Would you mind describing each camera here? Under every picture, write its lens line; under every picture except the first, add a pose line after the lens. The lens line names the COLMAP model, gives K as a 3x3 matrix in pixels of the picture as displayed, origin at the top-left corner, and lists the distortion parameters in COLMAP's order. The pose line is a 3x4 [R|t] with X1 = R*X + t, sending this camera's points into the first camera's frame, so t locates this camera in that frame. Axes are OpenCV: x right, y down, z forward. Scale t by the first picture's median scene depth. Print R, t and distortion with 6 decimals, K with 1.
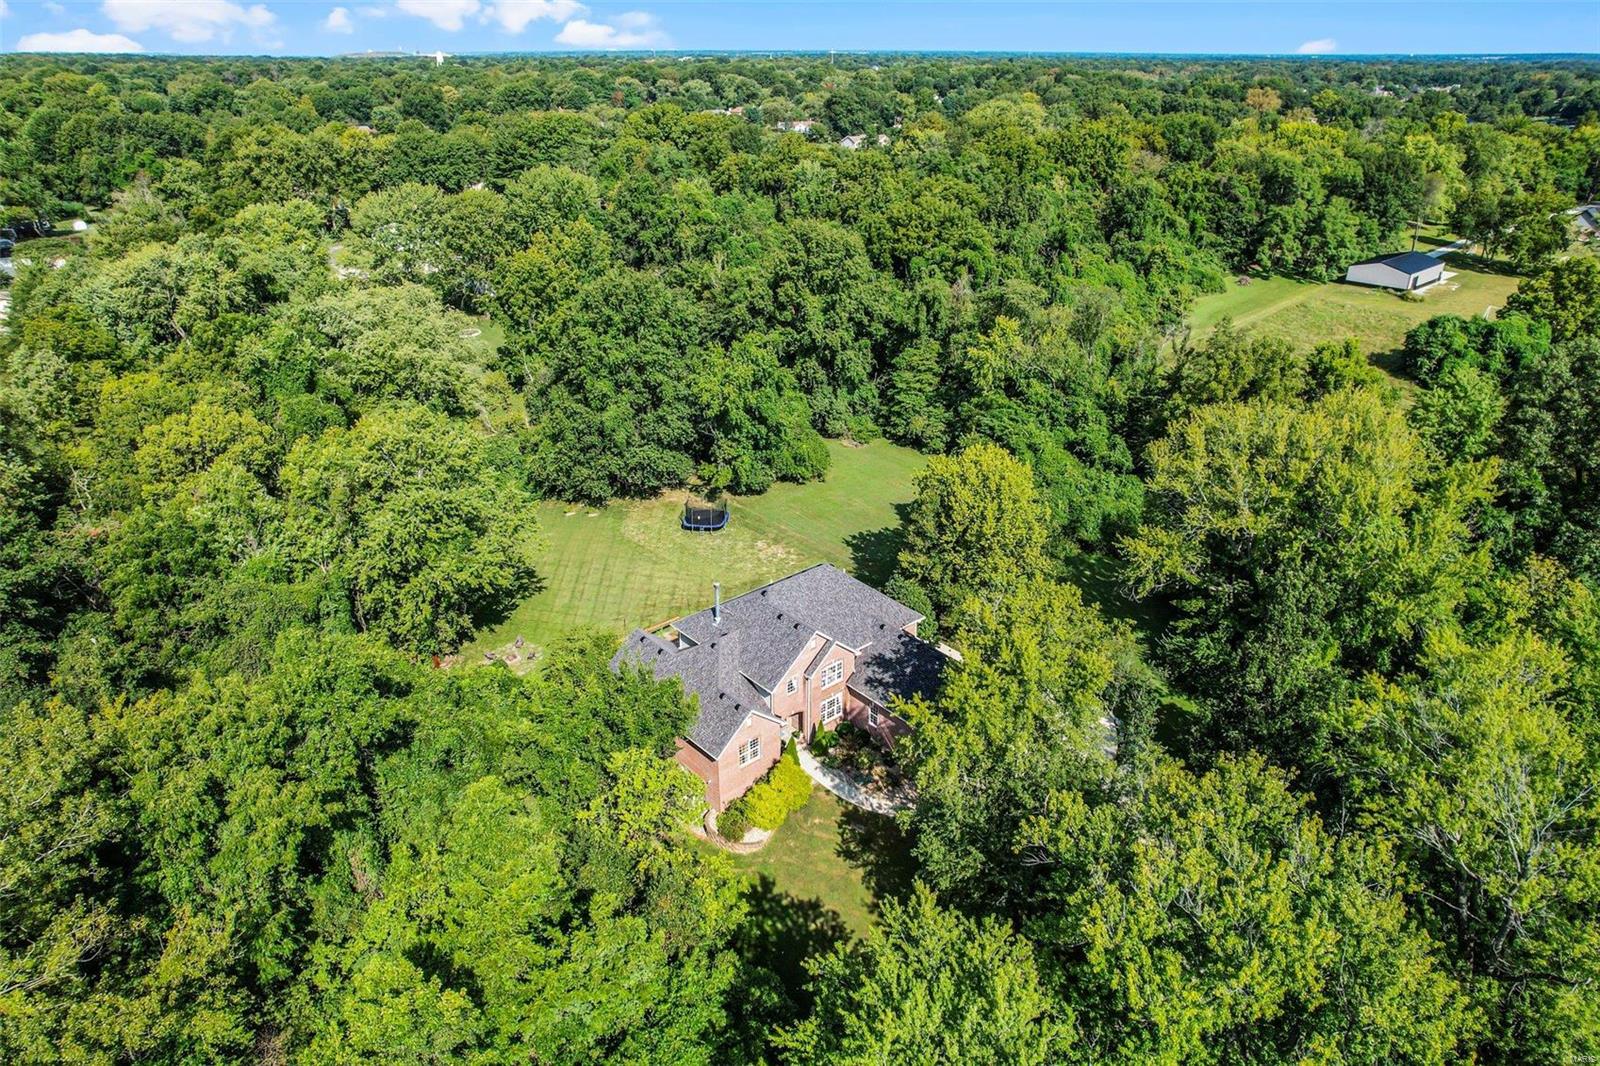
lens RADIAL K [[1023.9, 0, 801.5], [0, 1023.9, 539.0], [0, 0, 1]] dist [-0.075263, 0.069907]
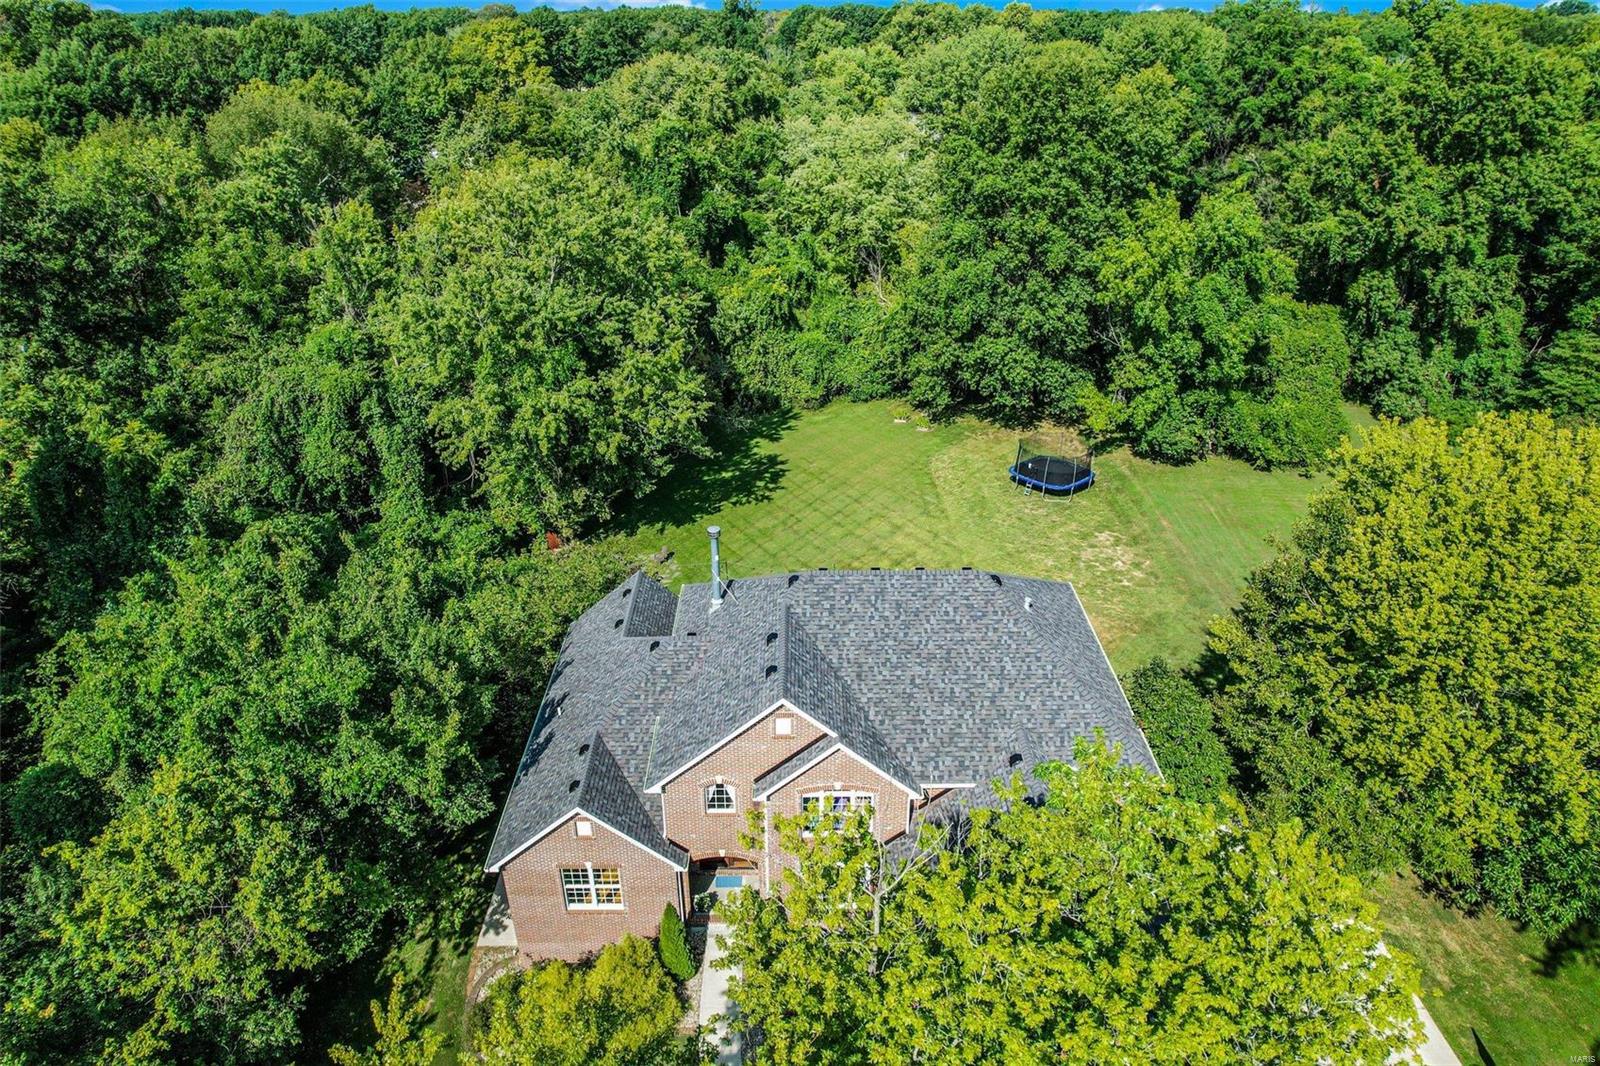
lens RADIAL K [[1023.9, 0, 801.4], [0, 1023.9, 532.2], [0, 0, 1]] dist [-0.075263, 0.069907]
pose [[0.759568, 0.296668, -0.578831, 0.150987], [-0.284257, 0.951846, 0.114833, -0.013627], [0.585025, 0.077313, 0.807322, 0.435273]]
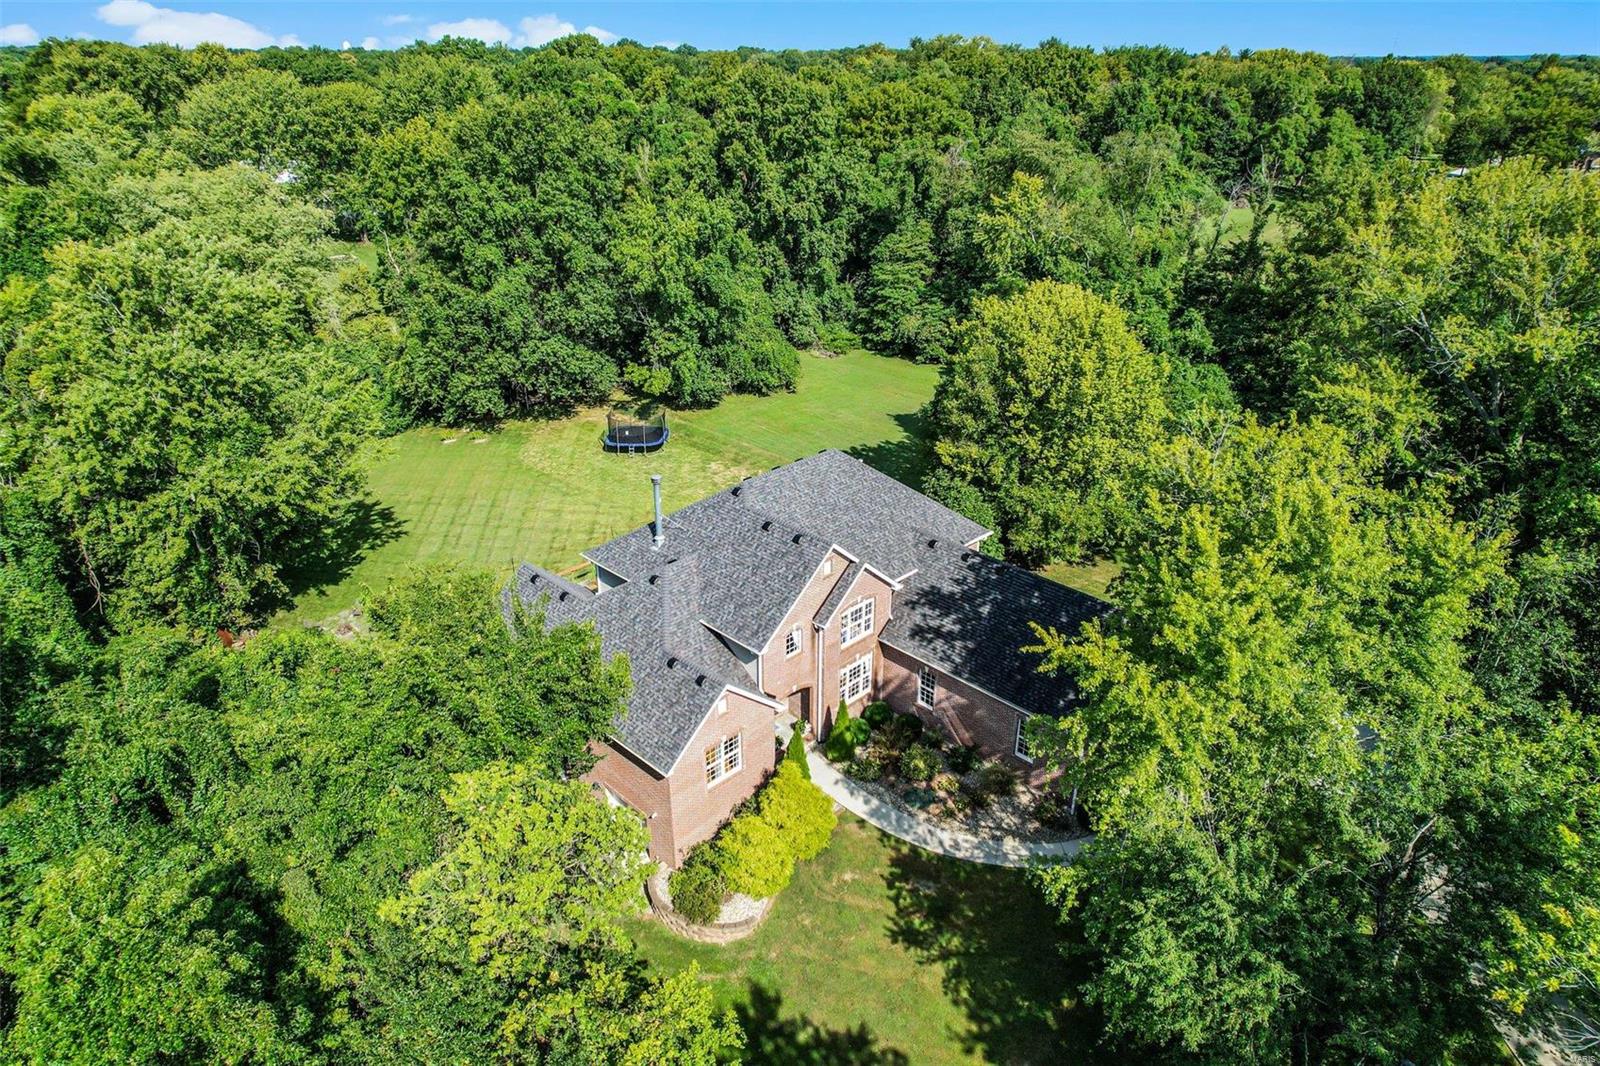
lens RADIAL K [[1023.9, 0, 802.7], [0, 1023.9, 532.2], [0, 0, 1]] dist [-0.075263, 0.069907]
pose [[0.997437, -0.028615, 0.065586, -0.025995], [0.029148, 0.999549, -0.007197, 0.056263], [-0.065350, 0.009090, 0.997821, 0.275914]]
